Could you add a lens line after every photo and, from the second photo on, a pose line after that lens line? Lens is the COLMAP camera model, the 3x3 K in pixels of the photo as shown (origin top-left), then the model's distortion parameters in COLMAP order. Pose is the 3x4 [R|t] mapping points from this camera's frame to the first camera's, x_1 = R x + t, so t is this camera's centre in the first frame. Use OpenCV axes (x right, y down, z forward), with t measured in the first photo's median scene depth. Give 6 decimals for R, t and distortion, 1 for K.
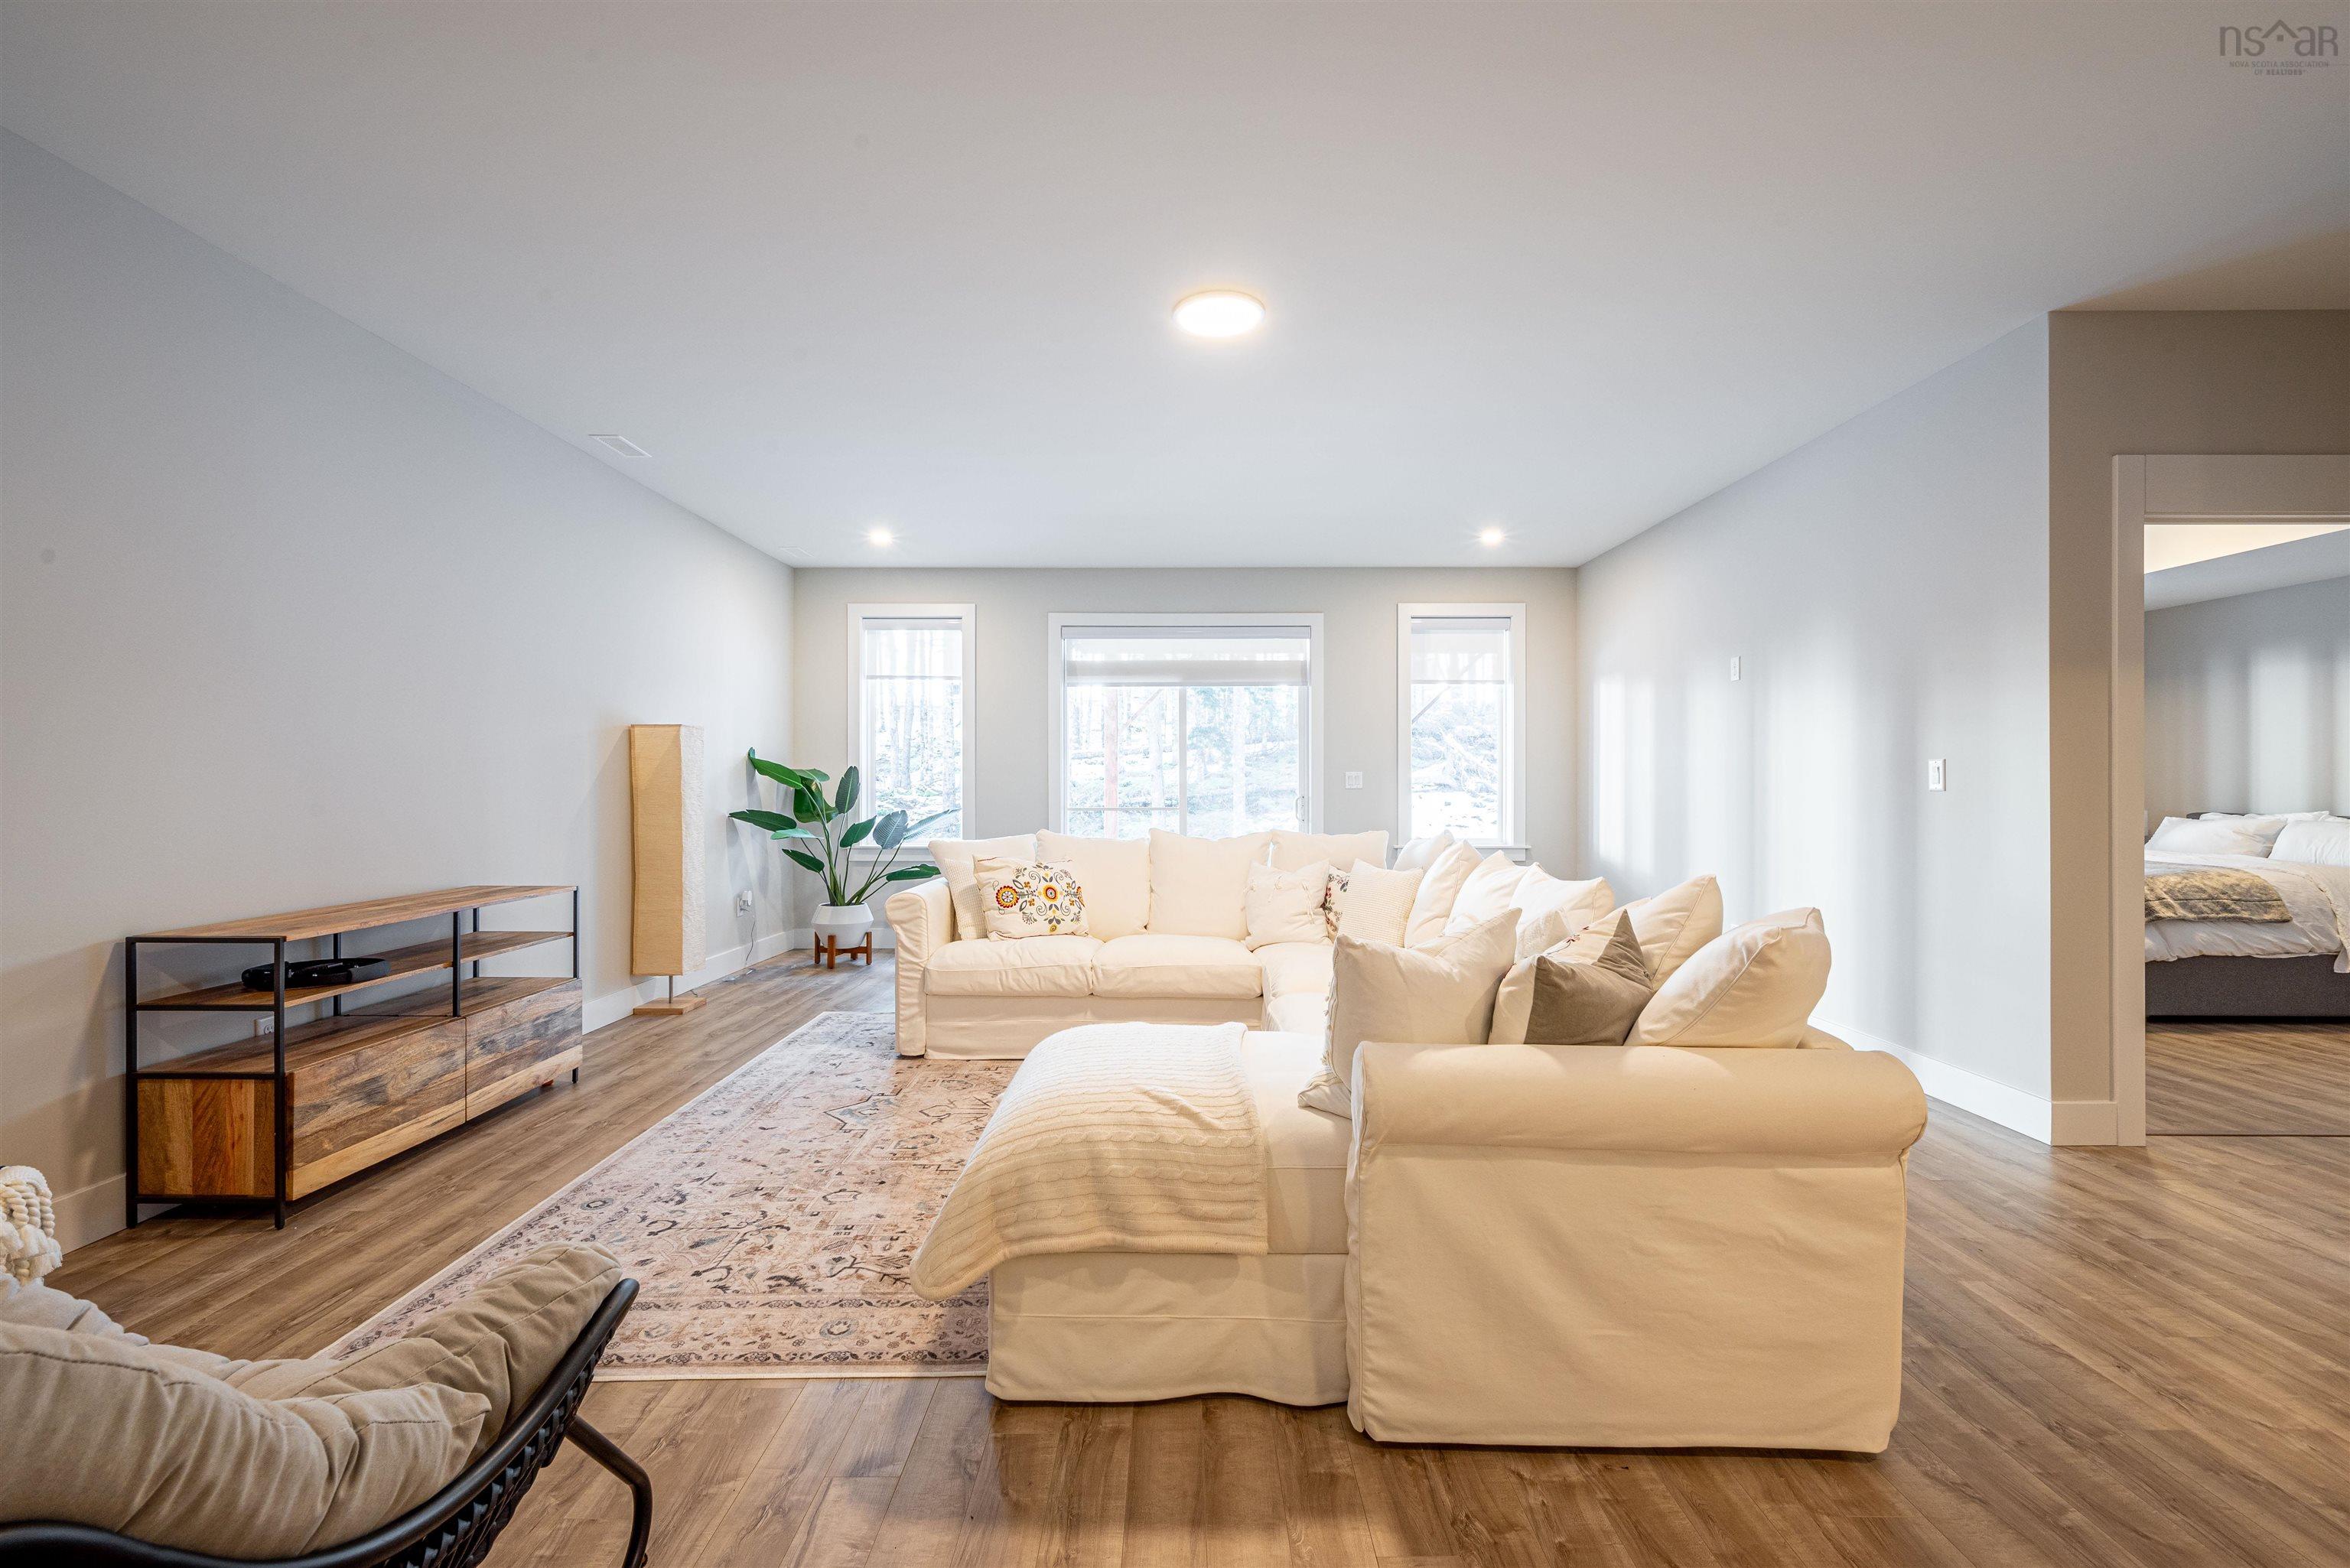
lens RADIAL K [[974.7, 0, 1175.0], [0, 974.7, 784.0], [0, 0, 1]] dist [-0.000626, 0.000174]
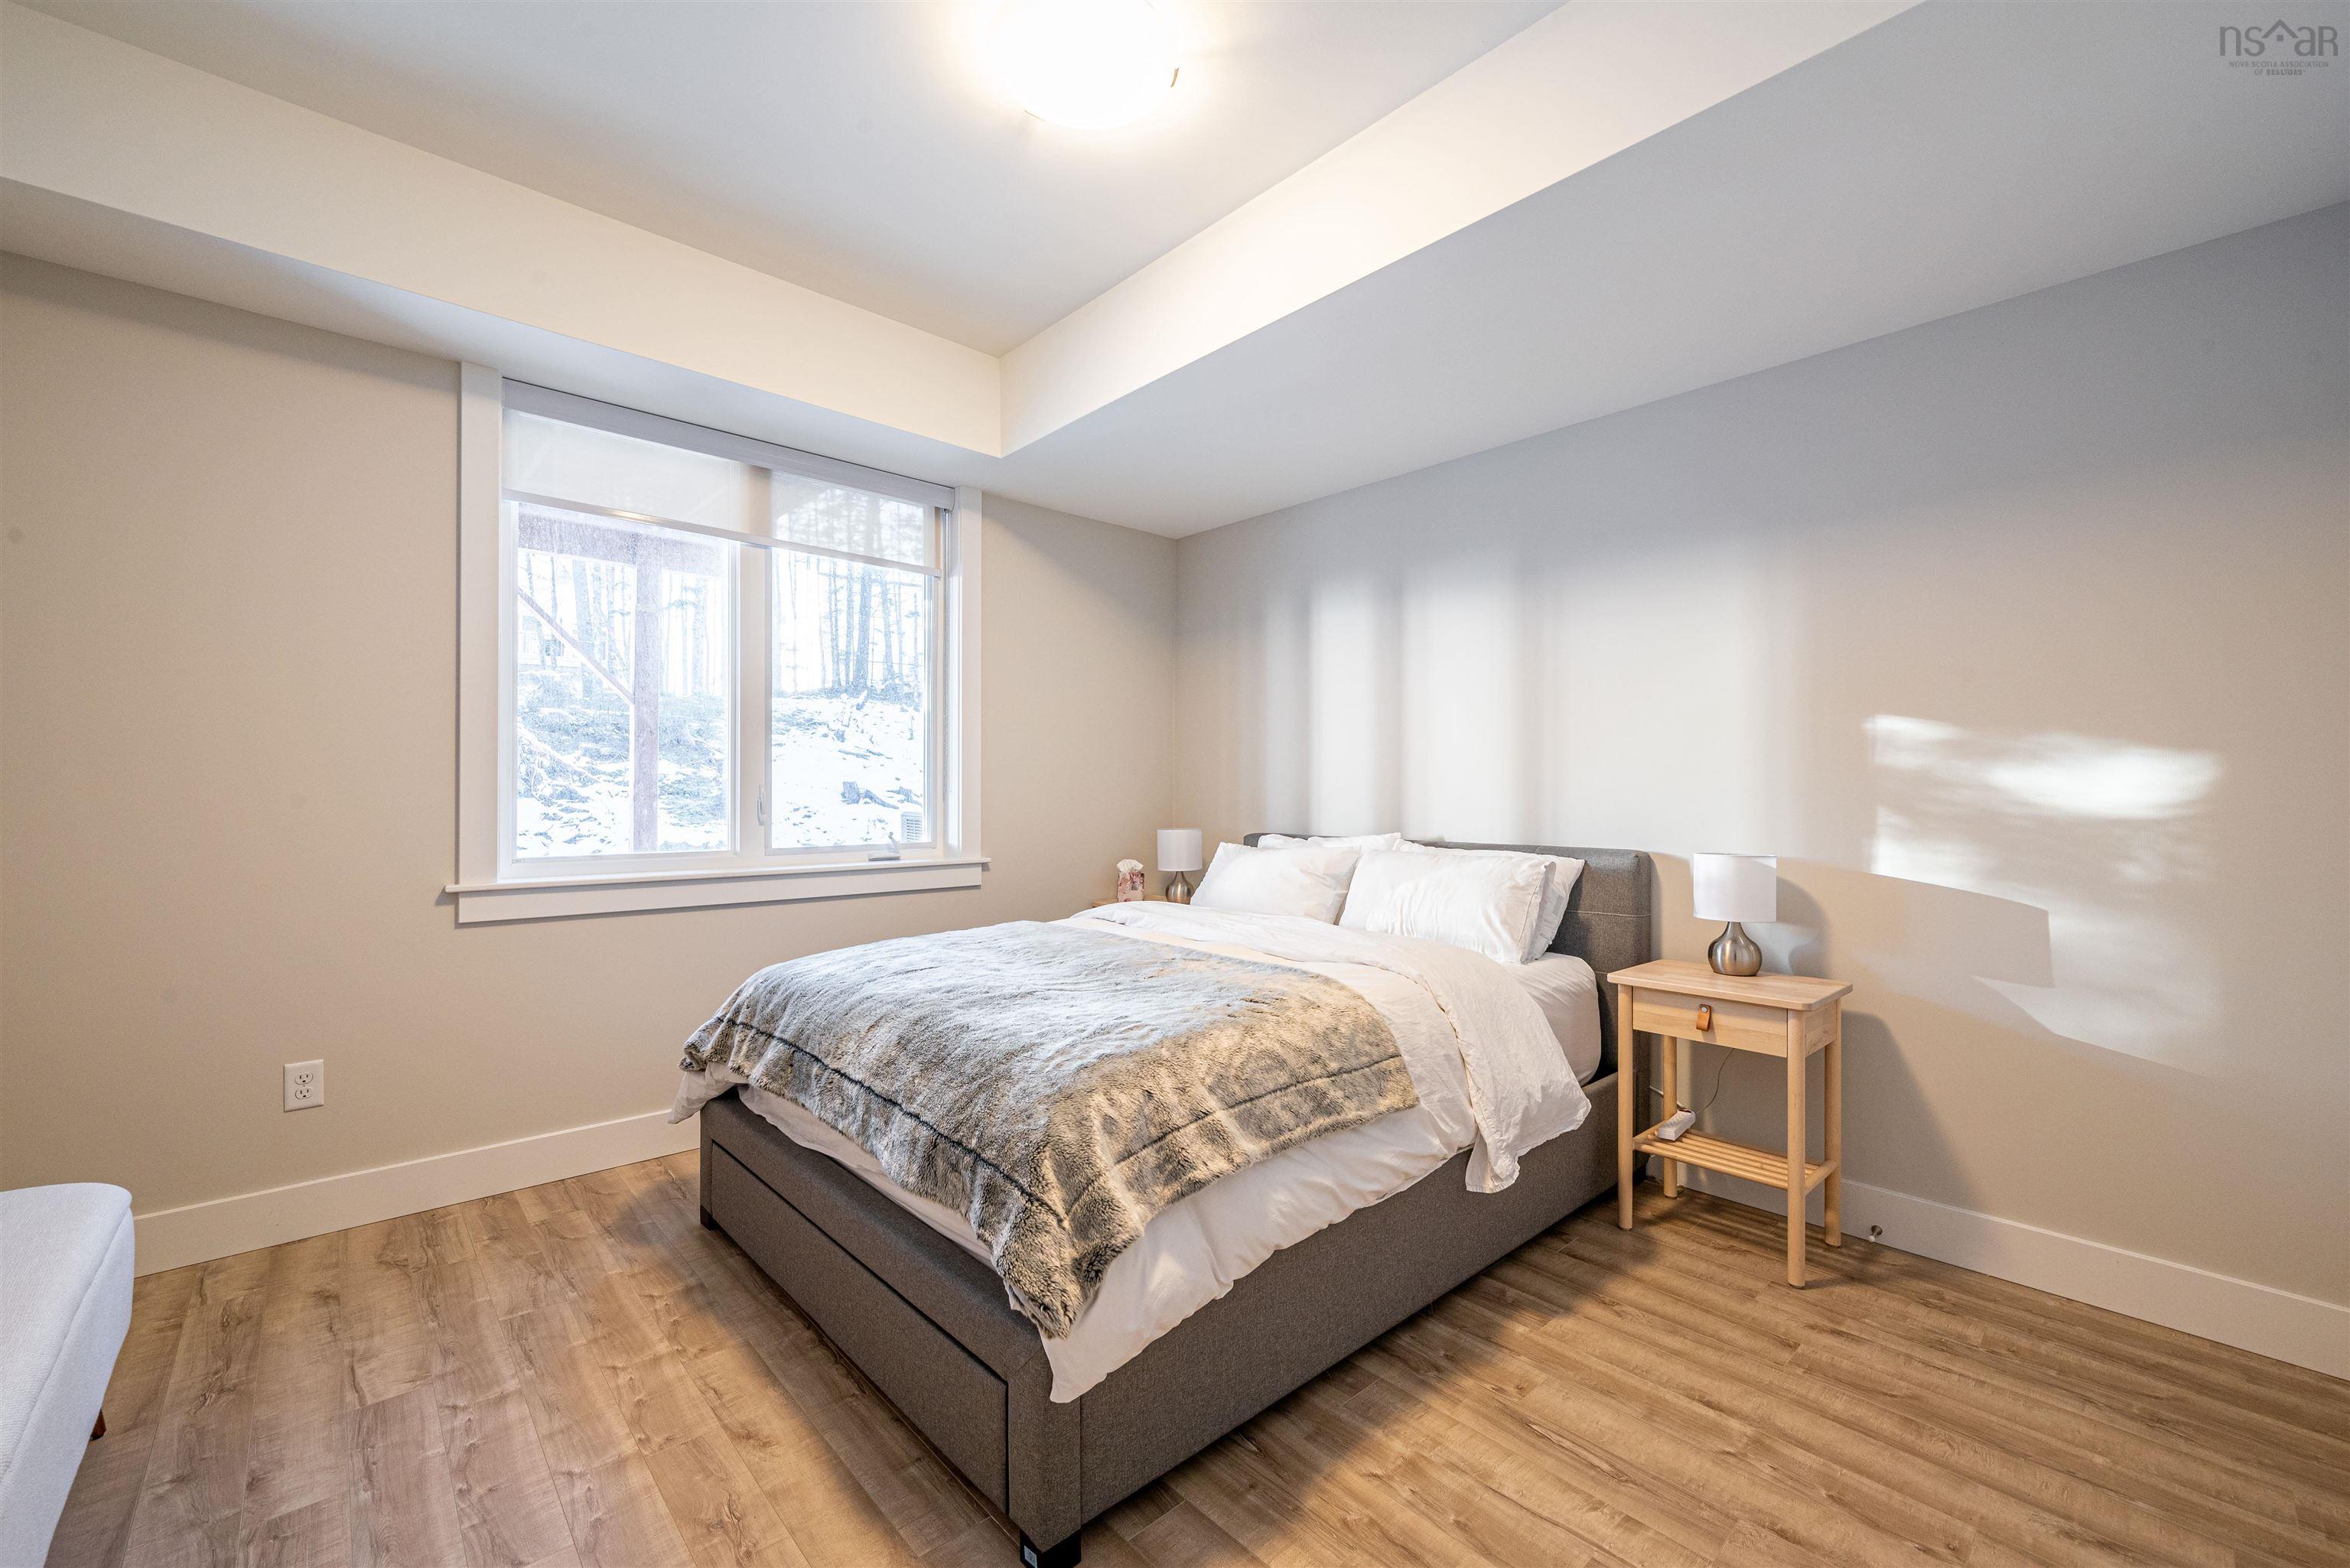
lens RADIAL K [[941.5, 0, 1183.2], [0, 941.5, 795.6], [0, 0, 1]] dist [-0.001908, -0.000271]
pose [[0.732976, 0.002099, 0.680251, 0.777674], [-0.006365, 0.999973, 0.003773, 0.002246], [-0.680224, -0.007096, 0.732970, 0.758179]]
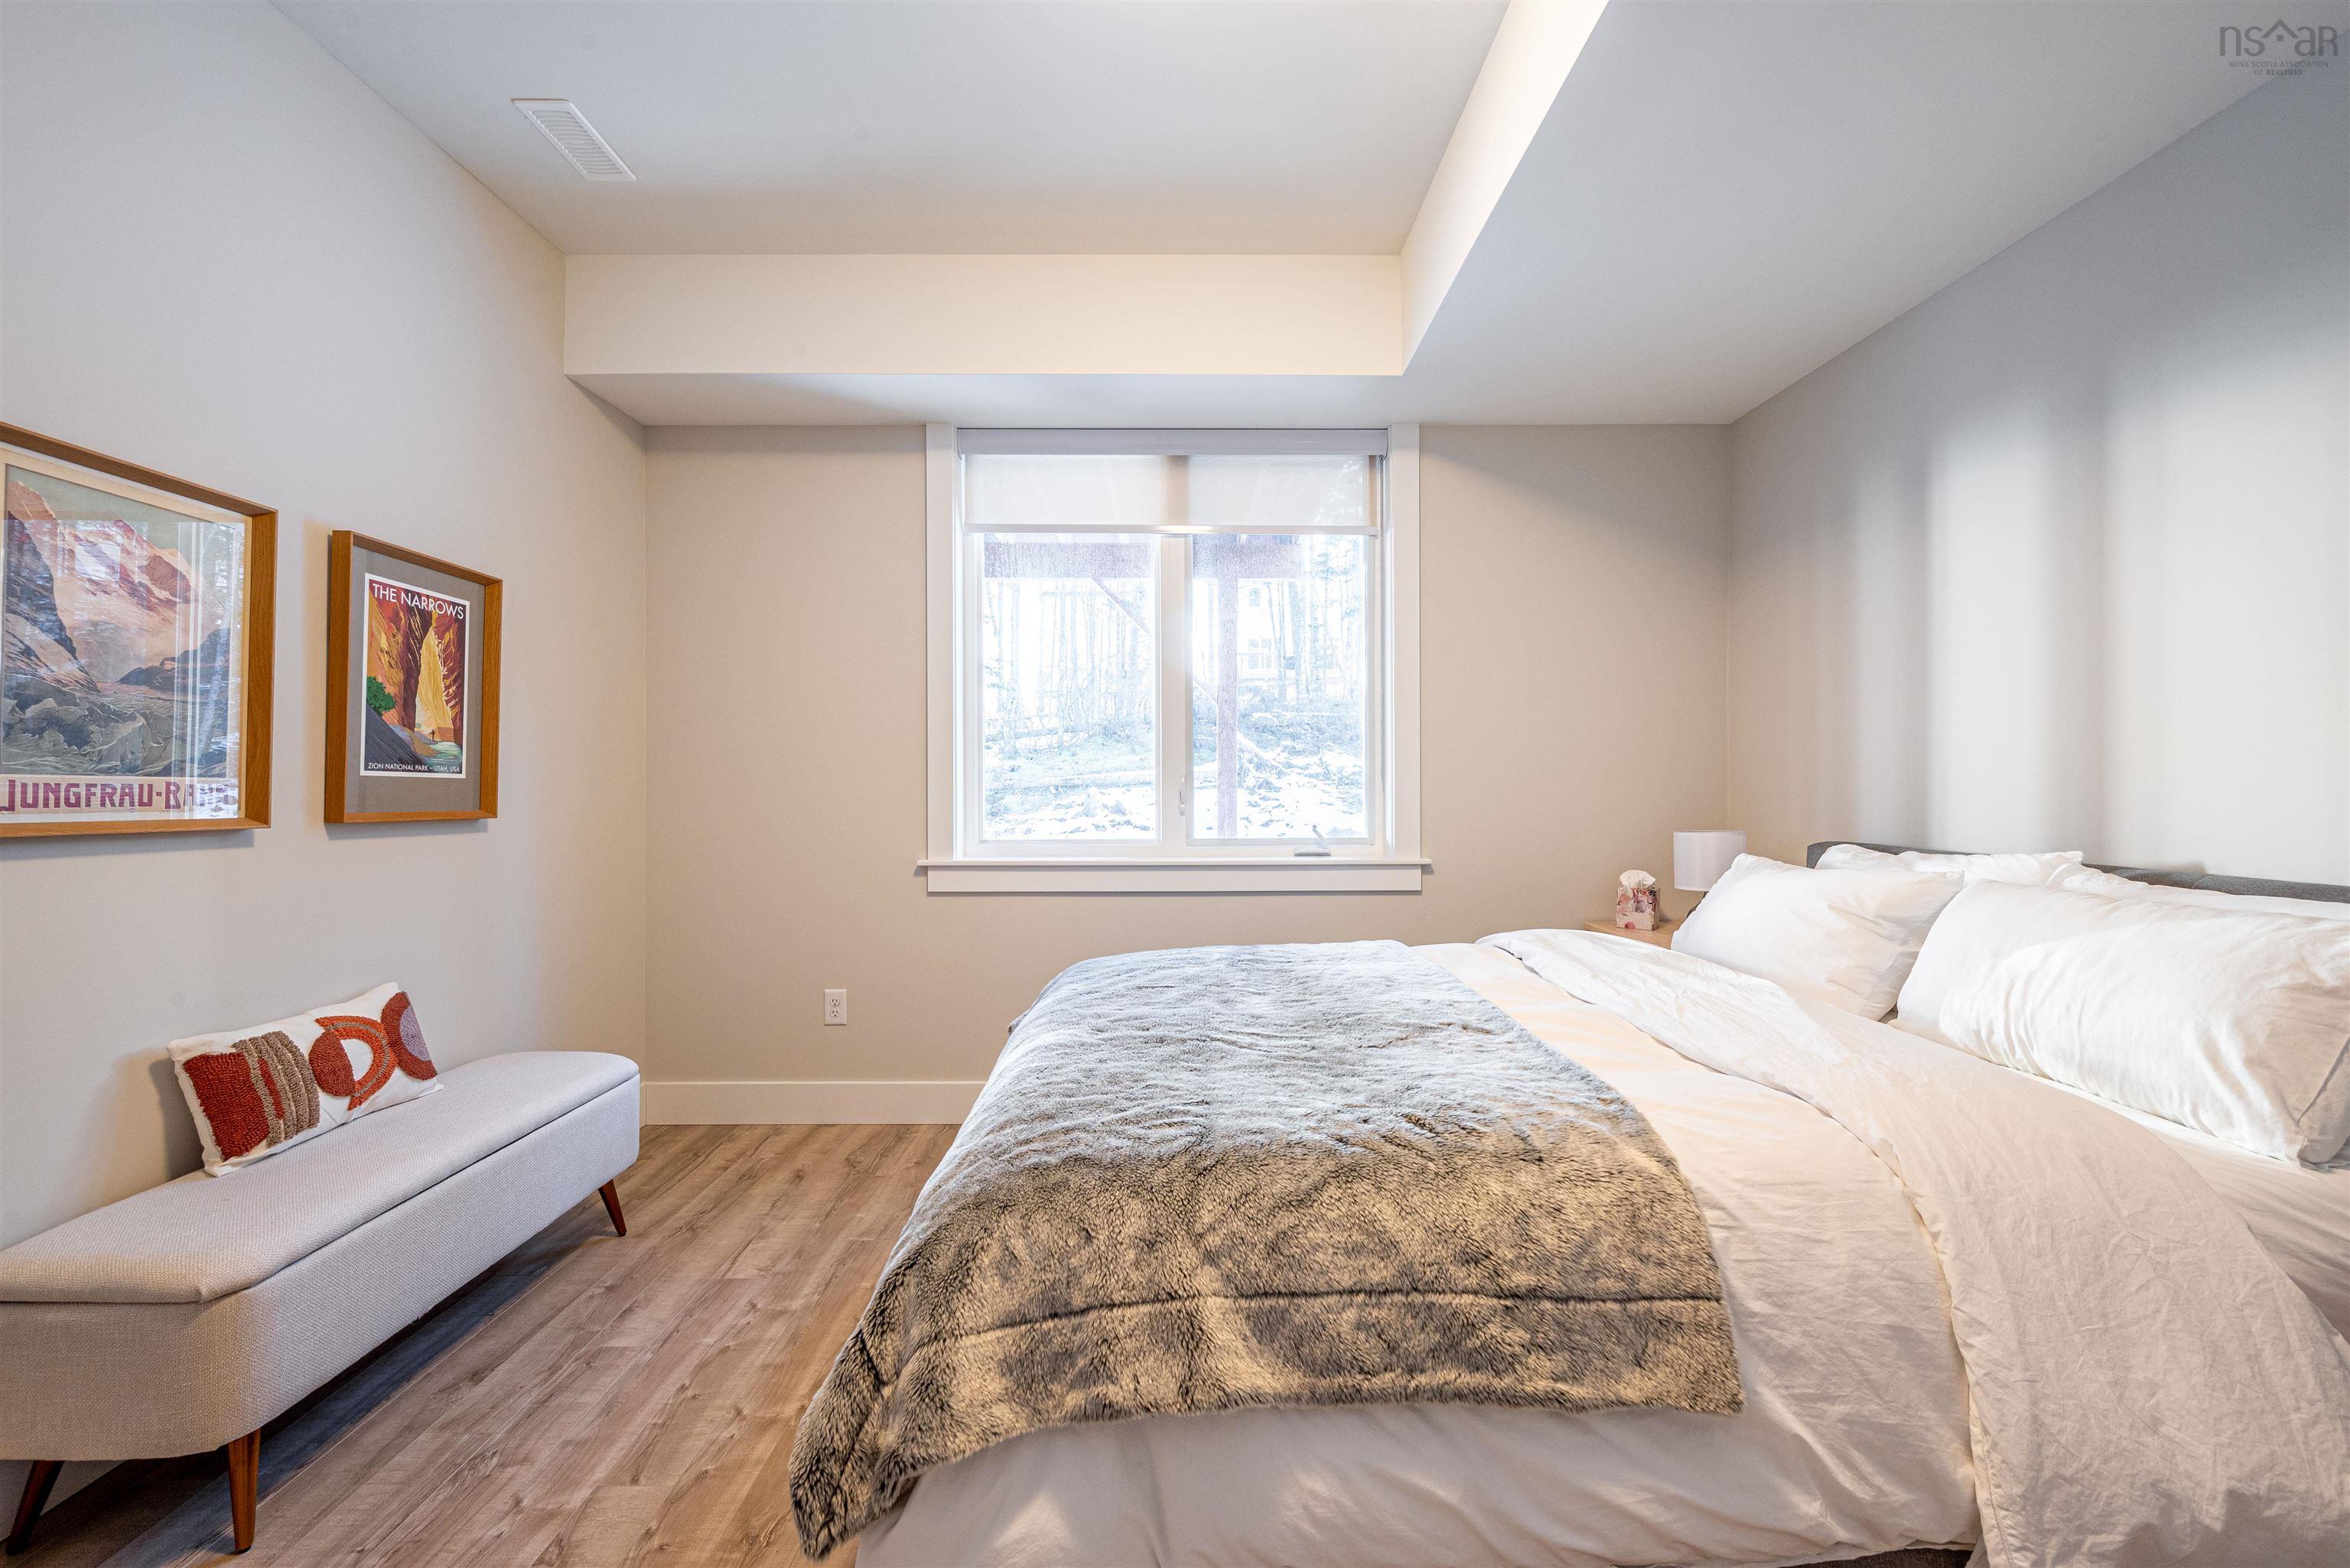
lens RADIAL K [[931.7, 0, 1175.6], [0, 931.7, 790.7], [0, 0, 1]] dist [-0.000516, 0.000094]
pose [[0.999957, 0.000217, 0.009274, 1.011737], [-0.000324, 0.999934, 0.011459, 0.002895], [-0.009271, -0.011462, 0.999891, 0.793241]]
